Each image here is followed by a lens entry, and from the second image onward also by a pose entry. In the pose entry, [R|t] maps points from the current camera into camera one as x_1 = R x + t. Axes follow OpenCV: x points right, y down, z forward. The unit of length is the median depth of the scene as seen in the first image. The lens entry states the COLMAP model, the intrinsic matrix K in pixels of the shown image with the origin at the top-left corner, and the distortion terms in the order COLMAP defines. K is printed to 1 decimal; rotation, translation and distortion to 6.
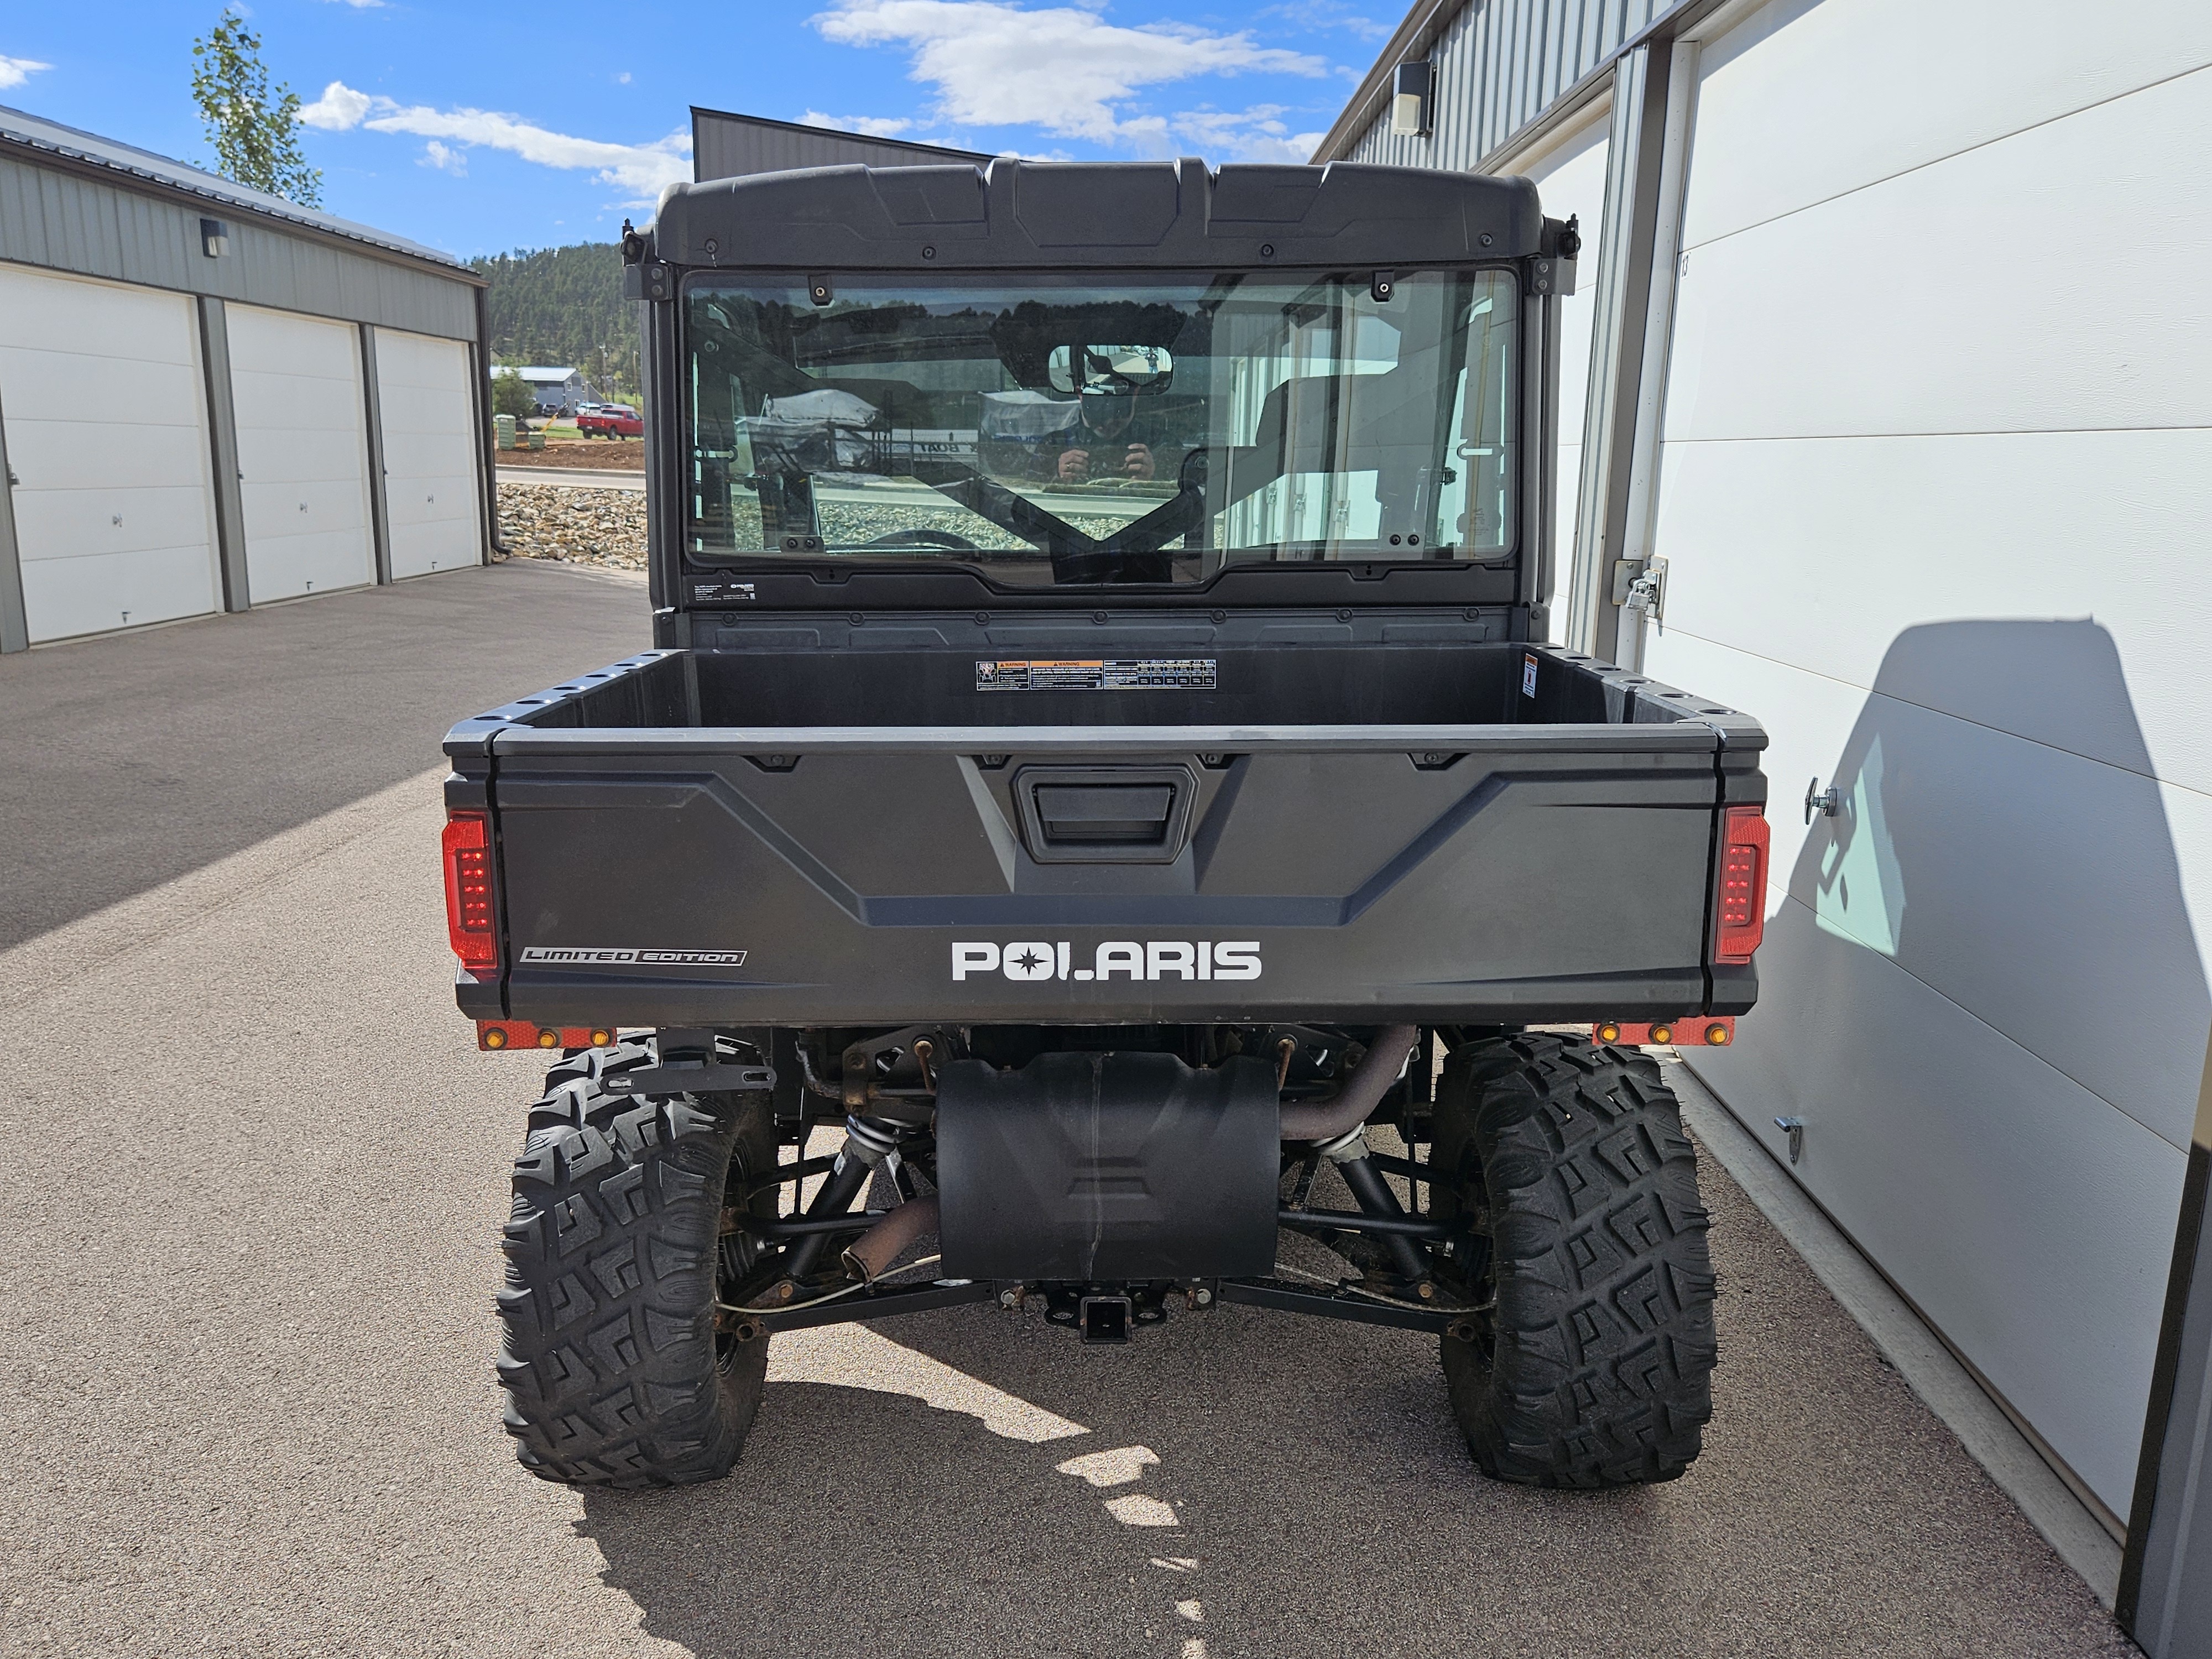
lens RADIAL K [[1801.4, 0, 1106.0], [0, 1801.4, 829.5], [0, 0, 1]] dist [0.054046, -0.007264]
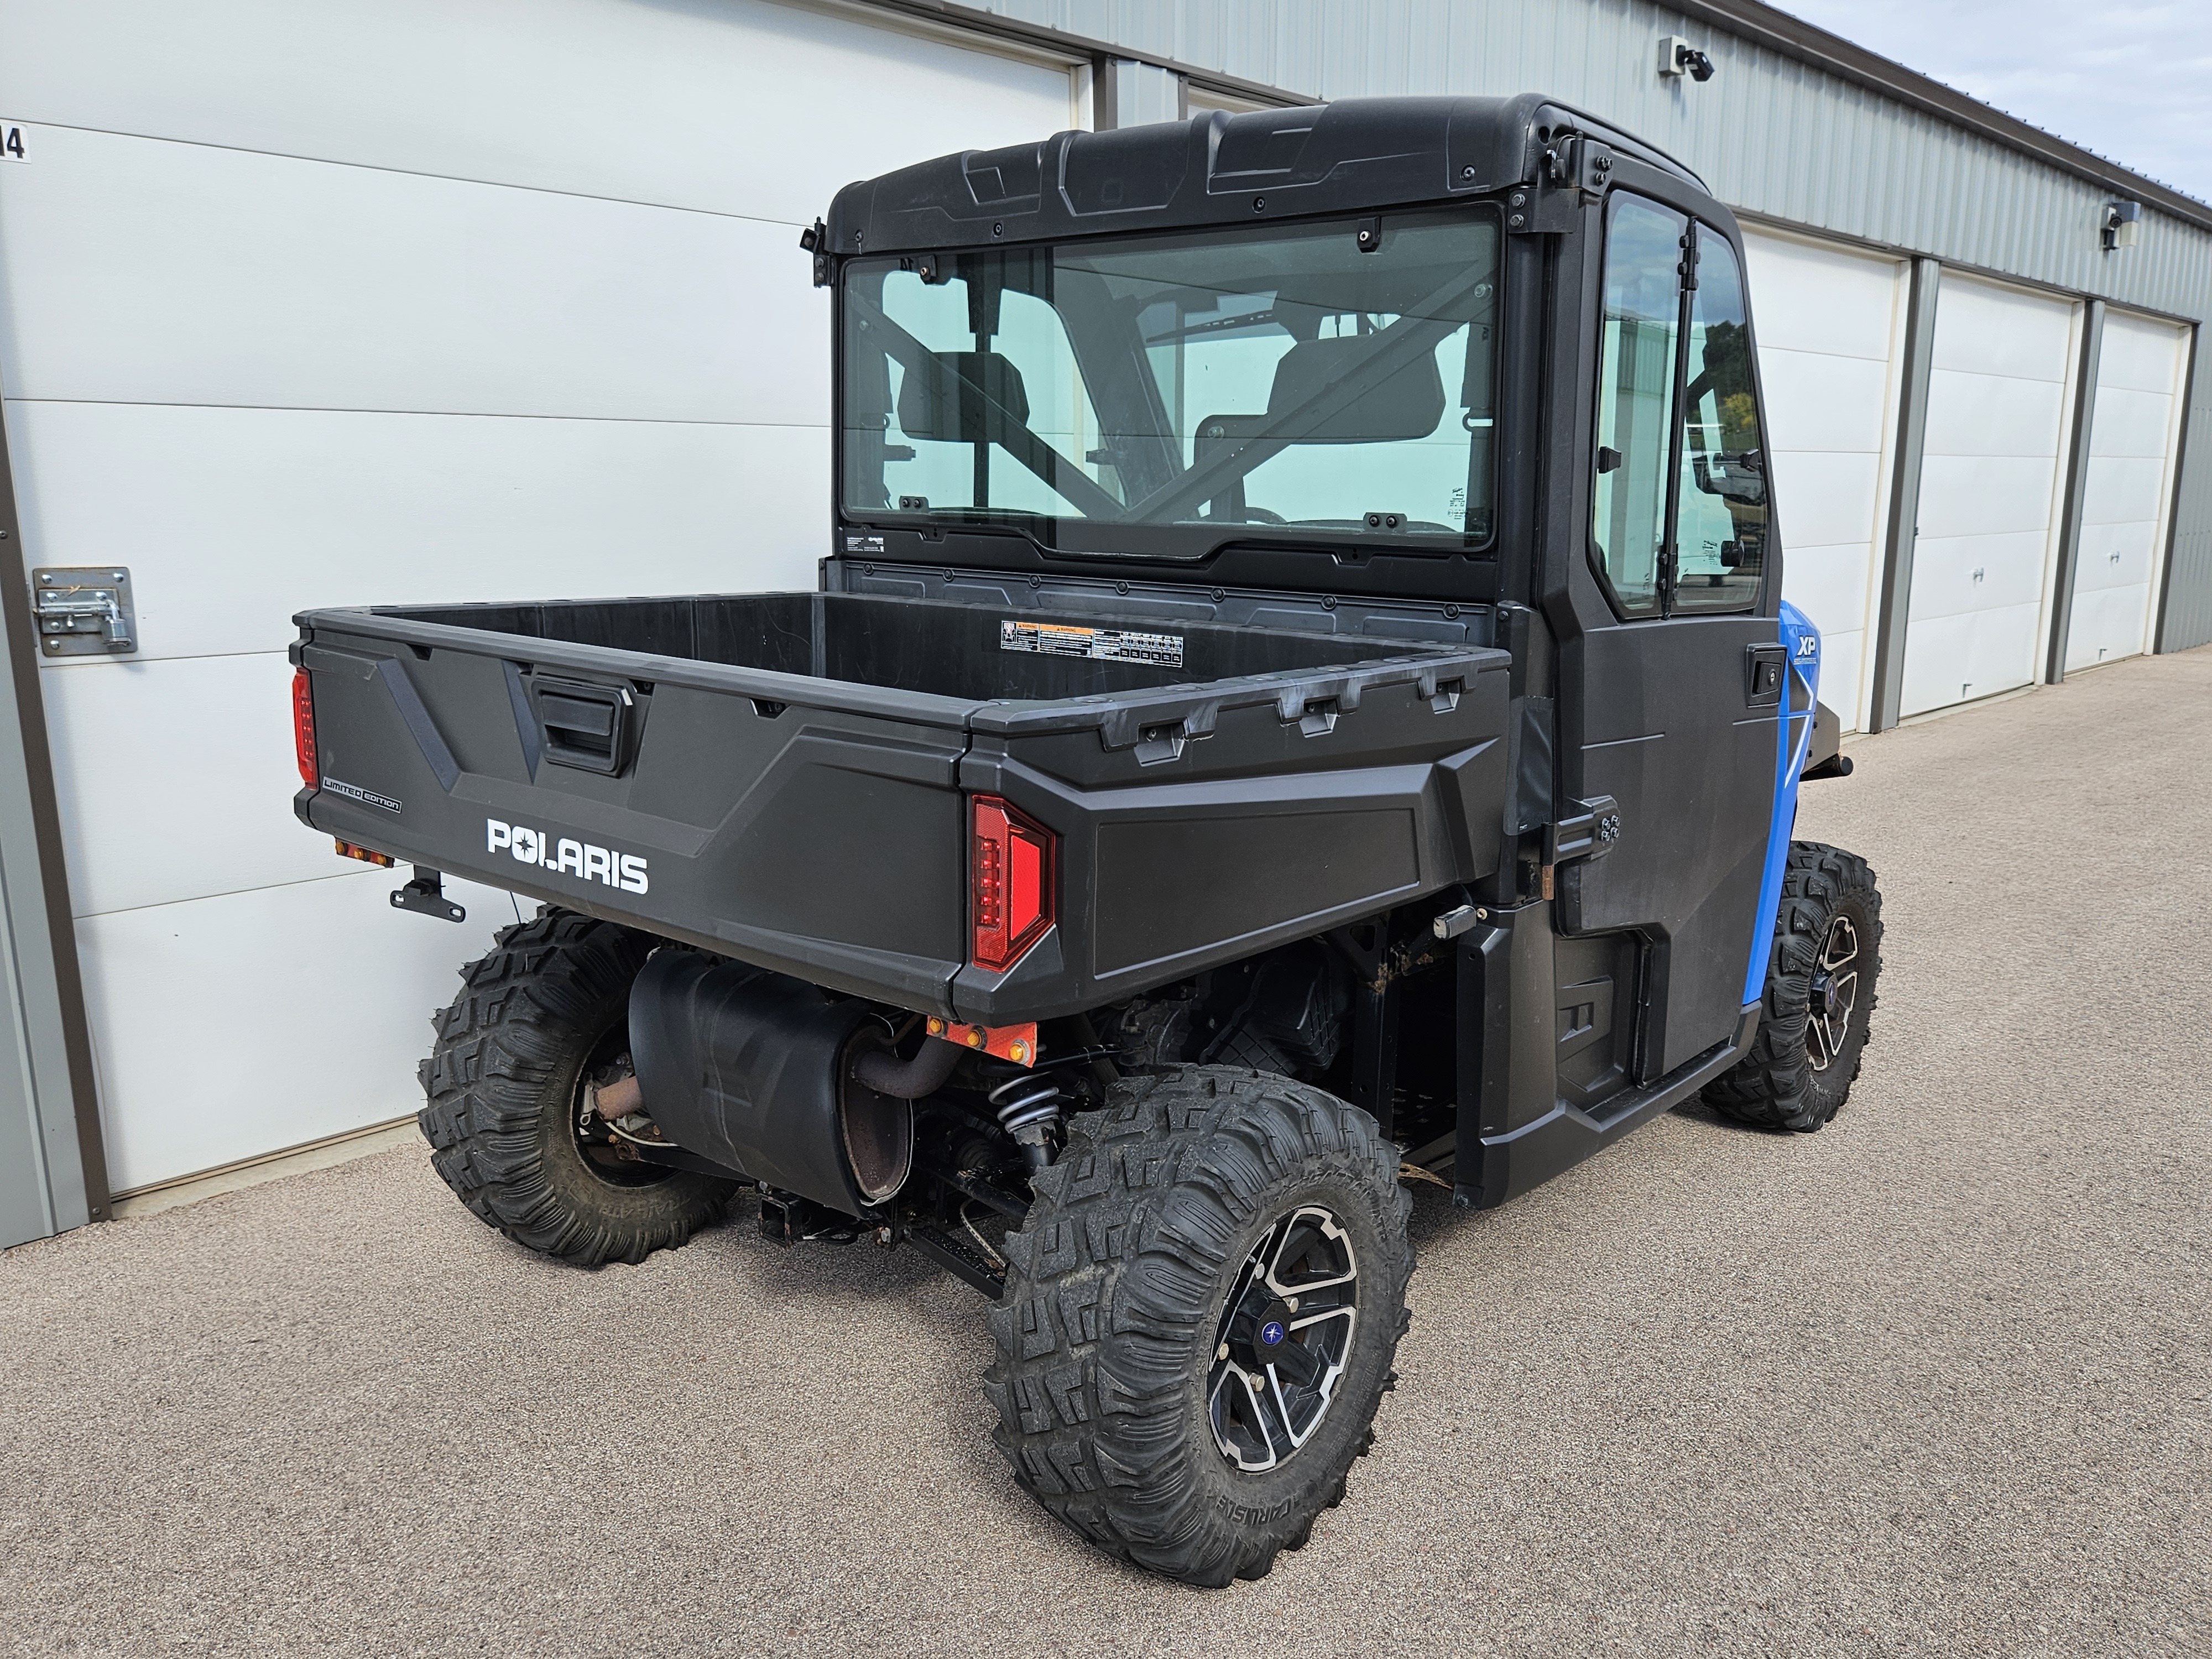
lens RADIAL K [[1809.3, 0, 1068.1], [0, 1809.3, 823.0], [0, 0, 1]] dist [0.069455, -0.062591]
pose [[0.750180, 0.146539, -0.644792, 0.828572], [-0.153556, 0.987084, 0.045675, -0.039809], [0.643157, 0.064747, 0.762992, 0.295991]]
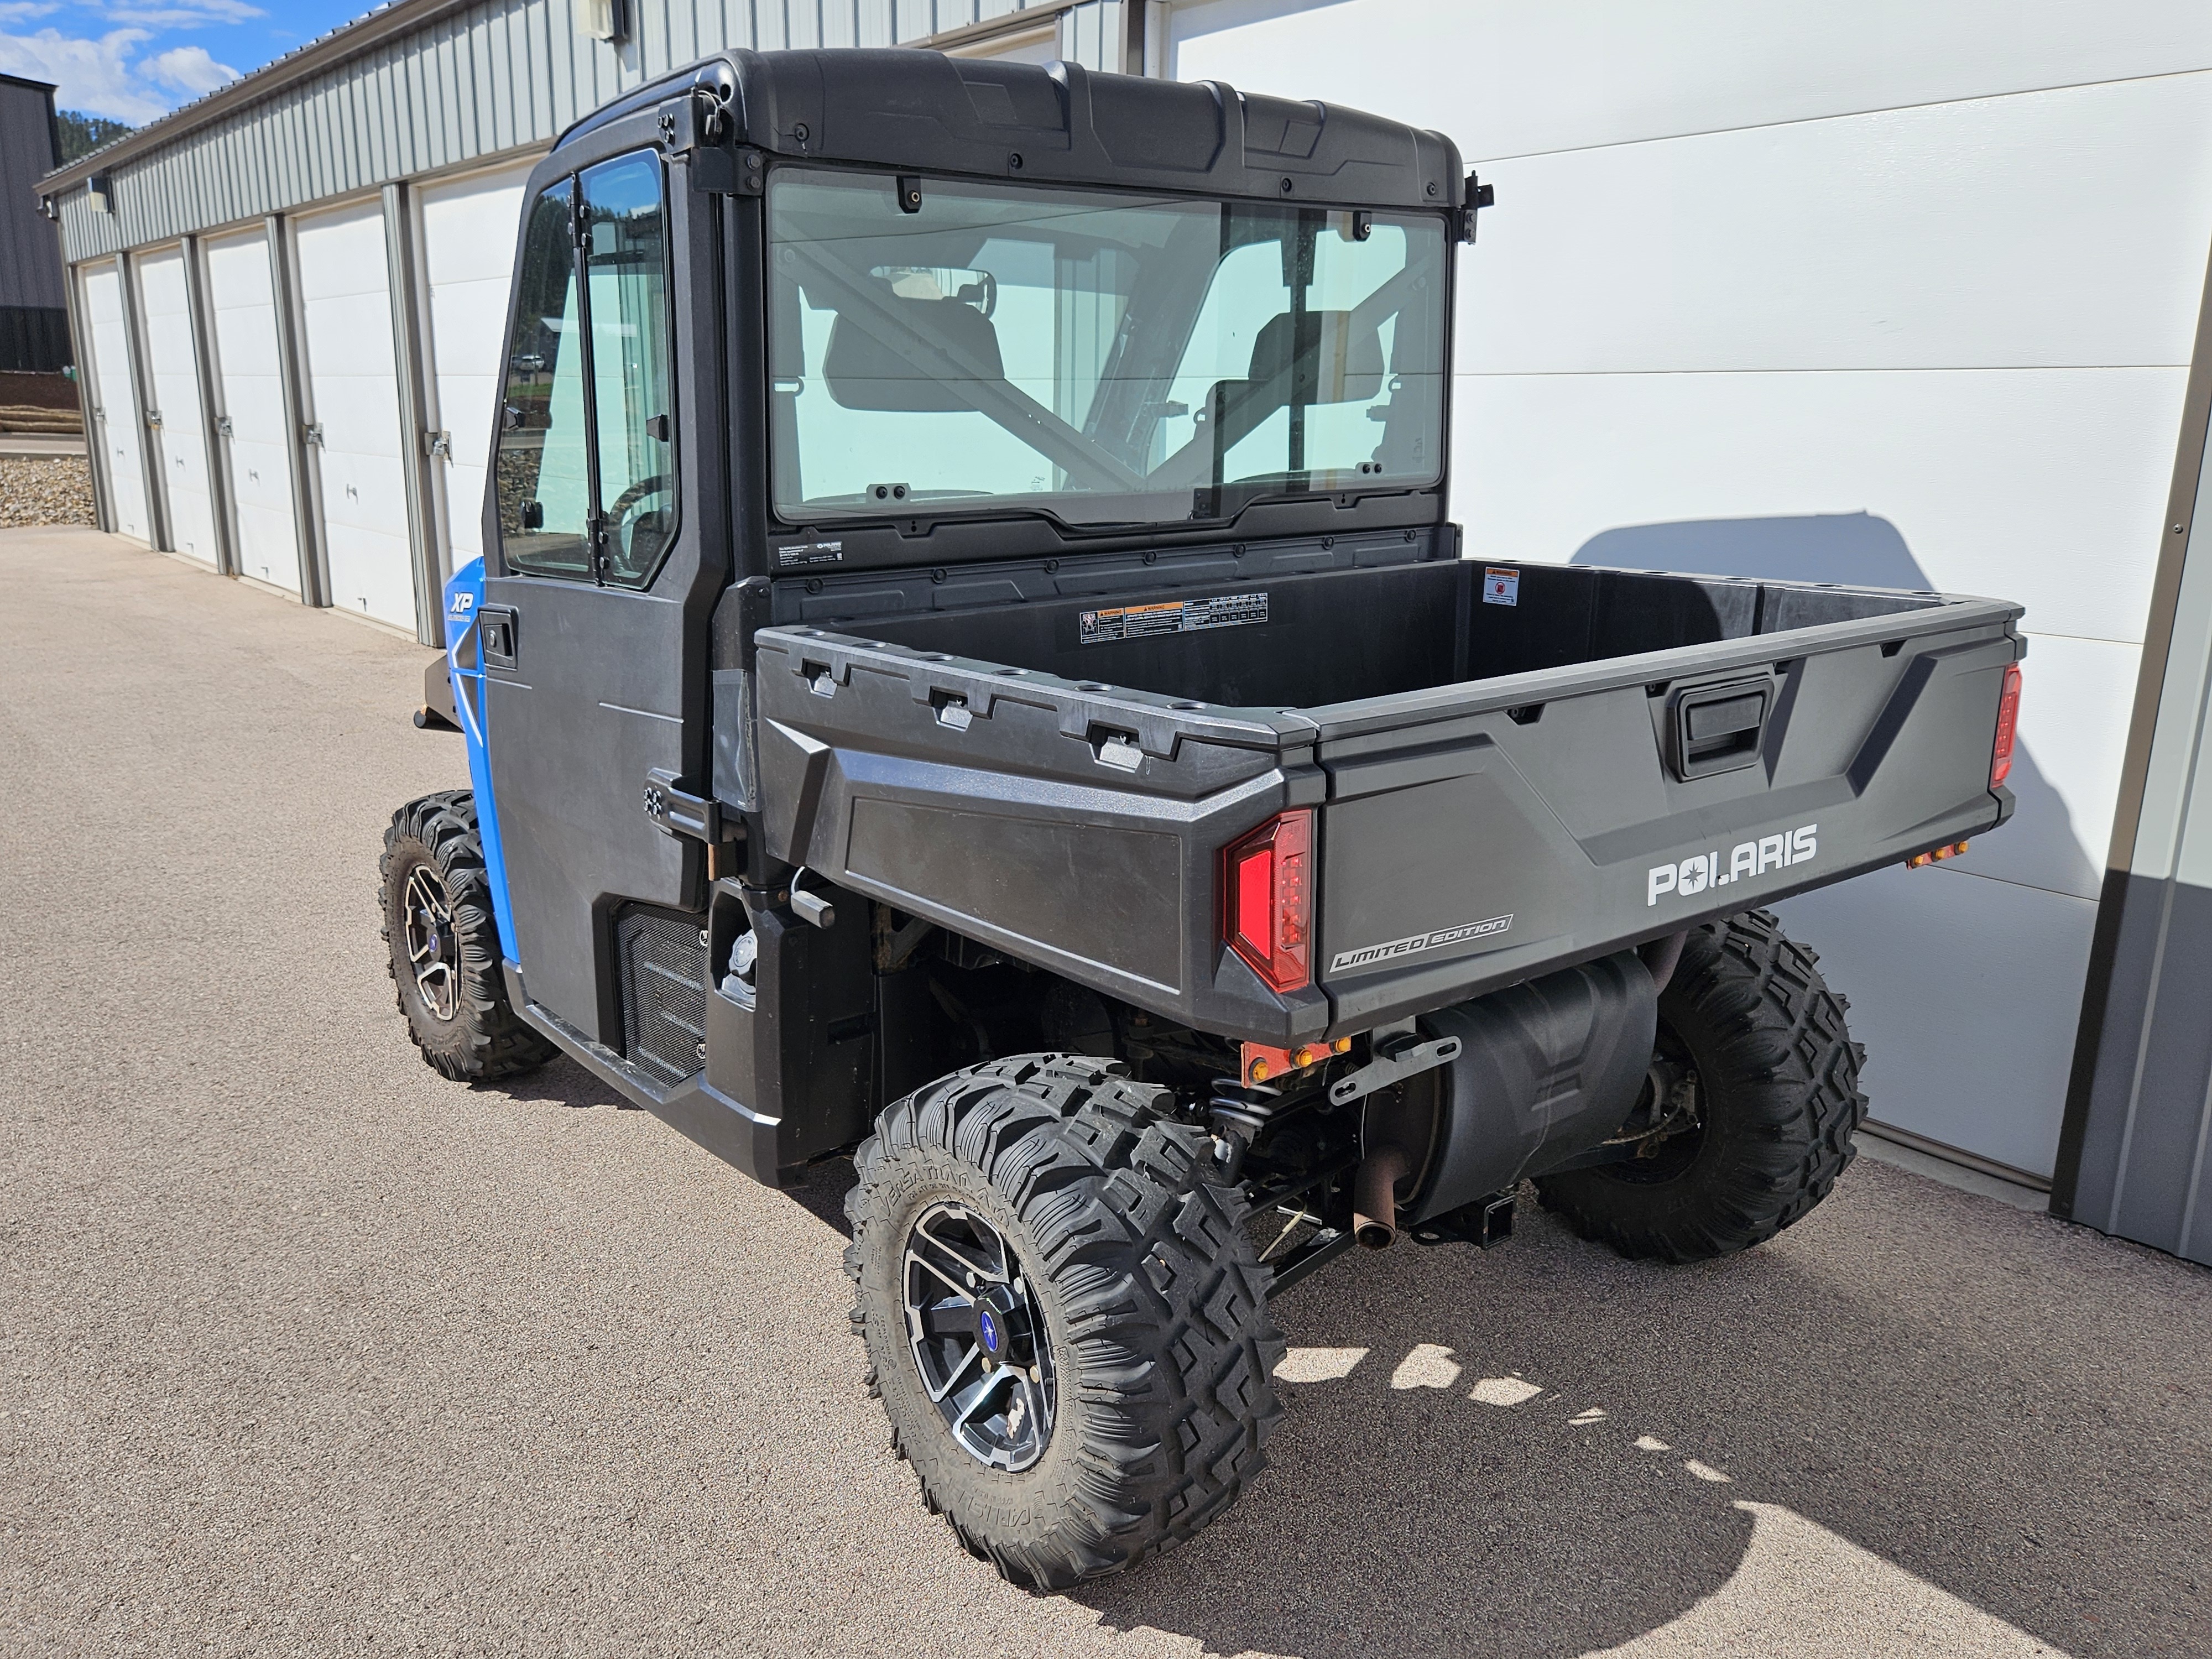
lens RADIAL K [[1774.4, 0, 1122.7], [0, 1774.4, 842.2], [0, 0, 1]] dist [0.067076, -0.056133]
pose [[0.779219, -0.154933, 0.607301, -0.805467], [0.126946, 0.987896, 0.089147, -0.069881], [-0.613761, 0.007629, 0.789455, 0.332629]]
